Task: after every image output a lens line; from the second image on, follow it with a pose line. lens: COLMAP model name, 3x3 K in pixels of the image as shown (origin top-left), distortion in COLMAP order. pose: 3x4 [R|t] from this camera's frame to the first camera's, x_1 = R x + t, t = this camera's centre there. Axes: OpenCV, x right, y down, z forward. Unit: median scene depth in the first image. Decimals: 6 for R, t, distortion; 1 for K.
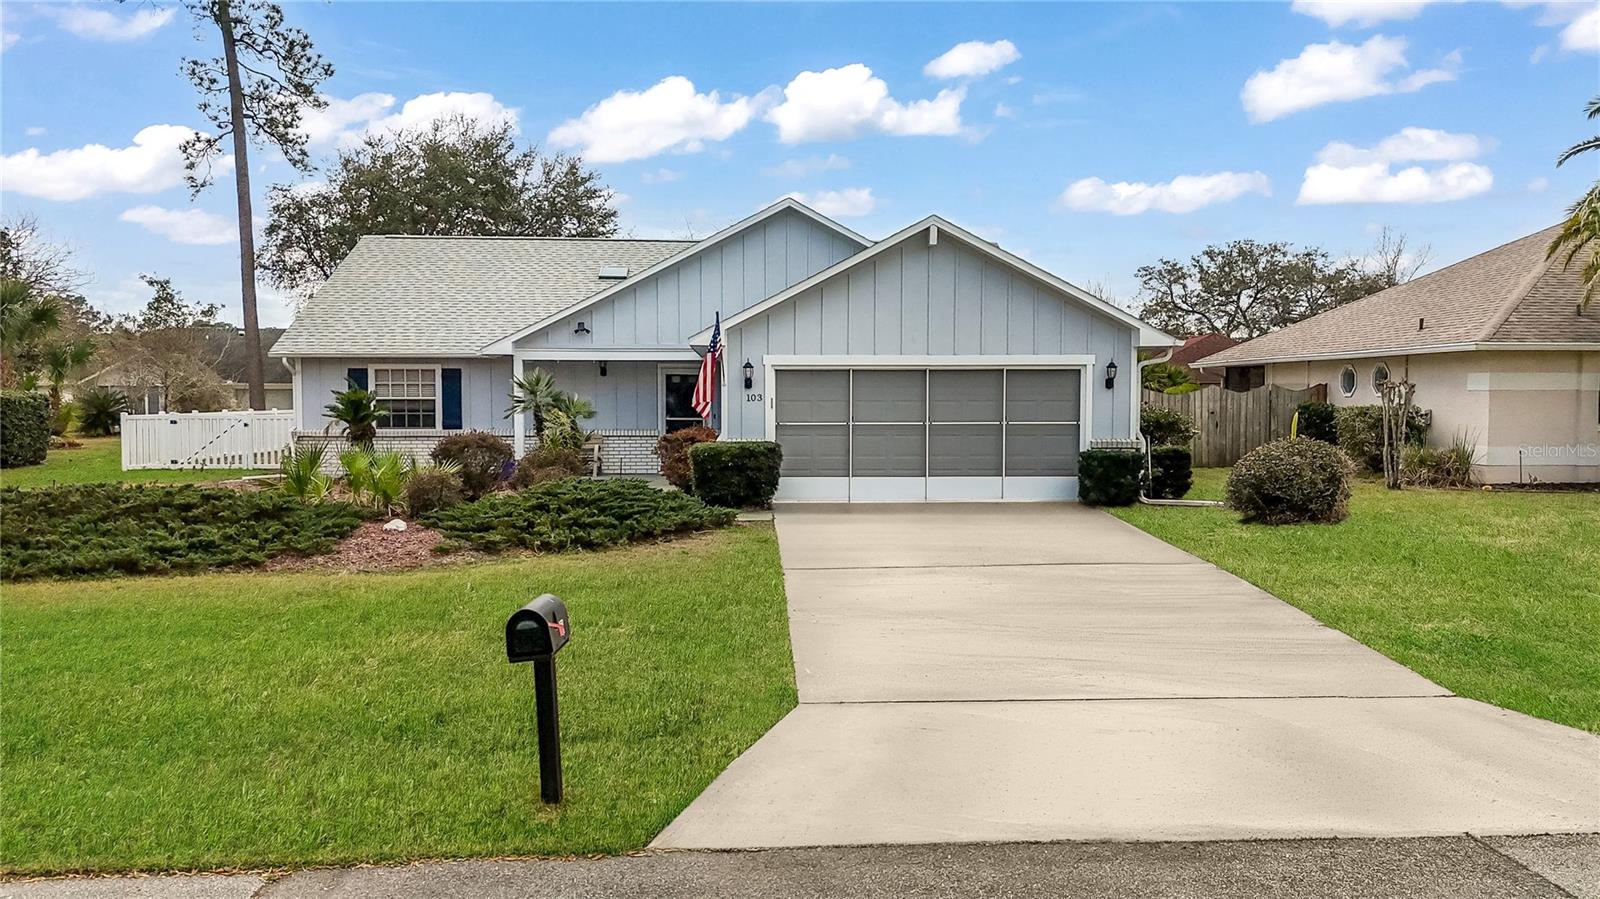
lens RADIAL K [[1192.2, 0, 800.0], [0, 1192.2, 449.5], [0, 0, 1]] dist [0.049513, -0.078840]
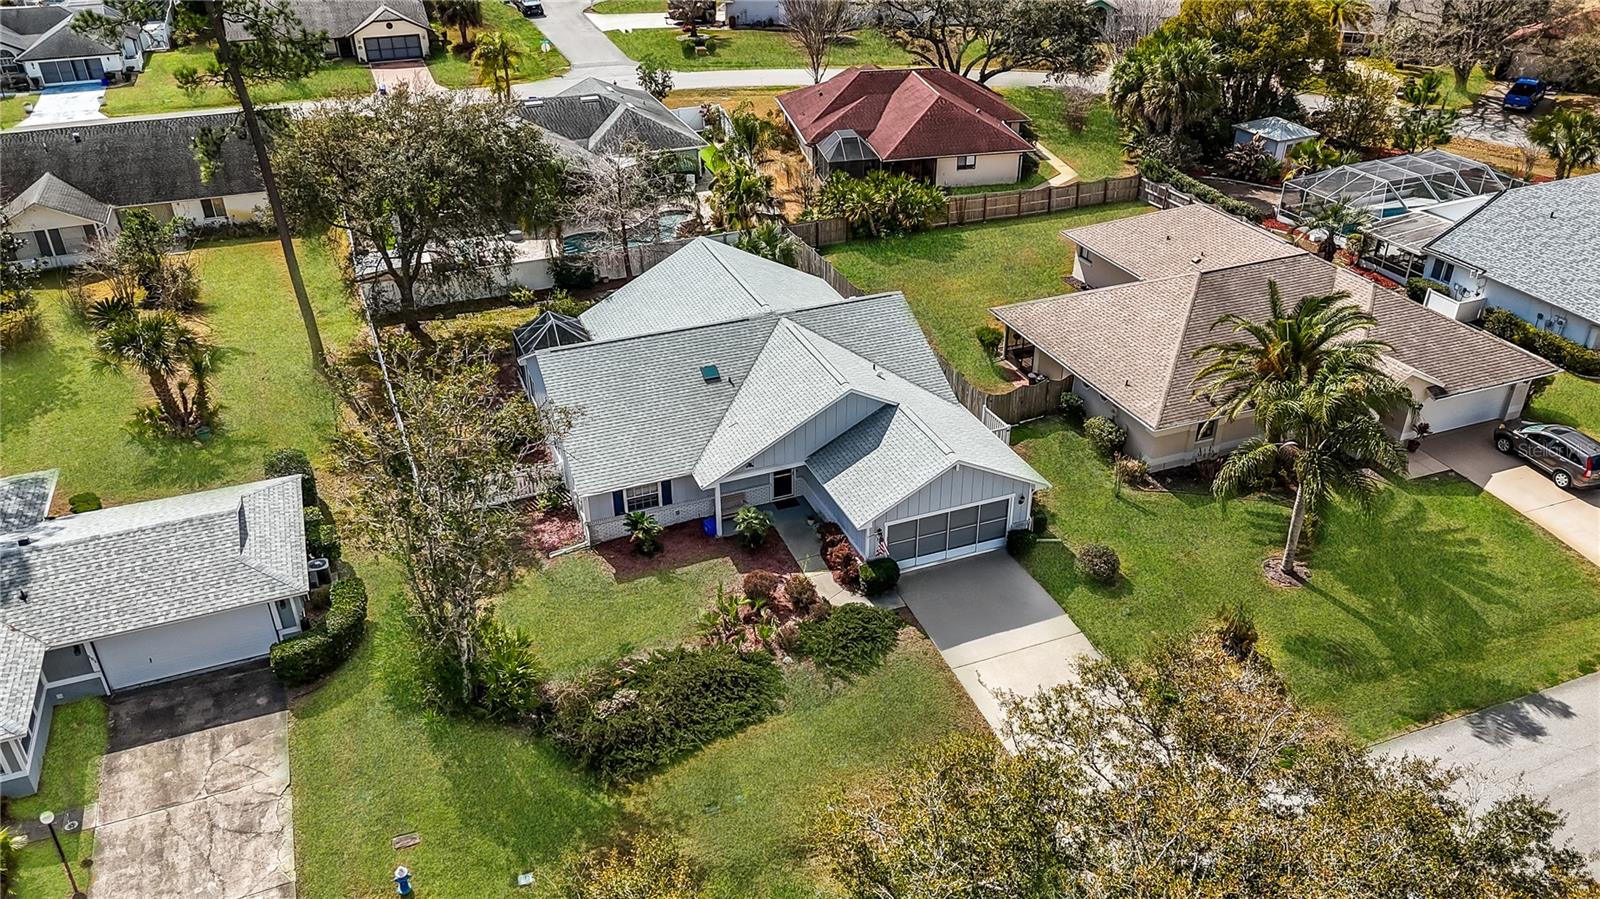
lens RADIAL K [[1182.5, 0, 800.0], [0, 1182.5, 449.5], [0, 0, 1]] dist [0.073840, -0.070303]
pose [[0.946501, -0.166719, 0.276296, -0.760600], [0.020985, 0.886190, 0.462846, -1.216322], [-0.322016, -0.432286, 0.842279, -0.753383]]
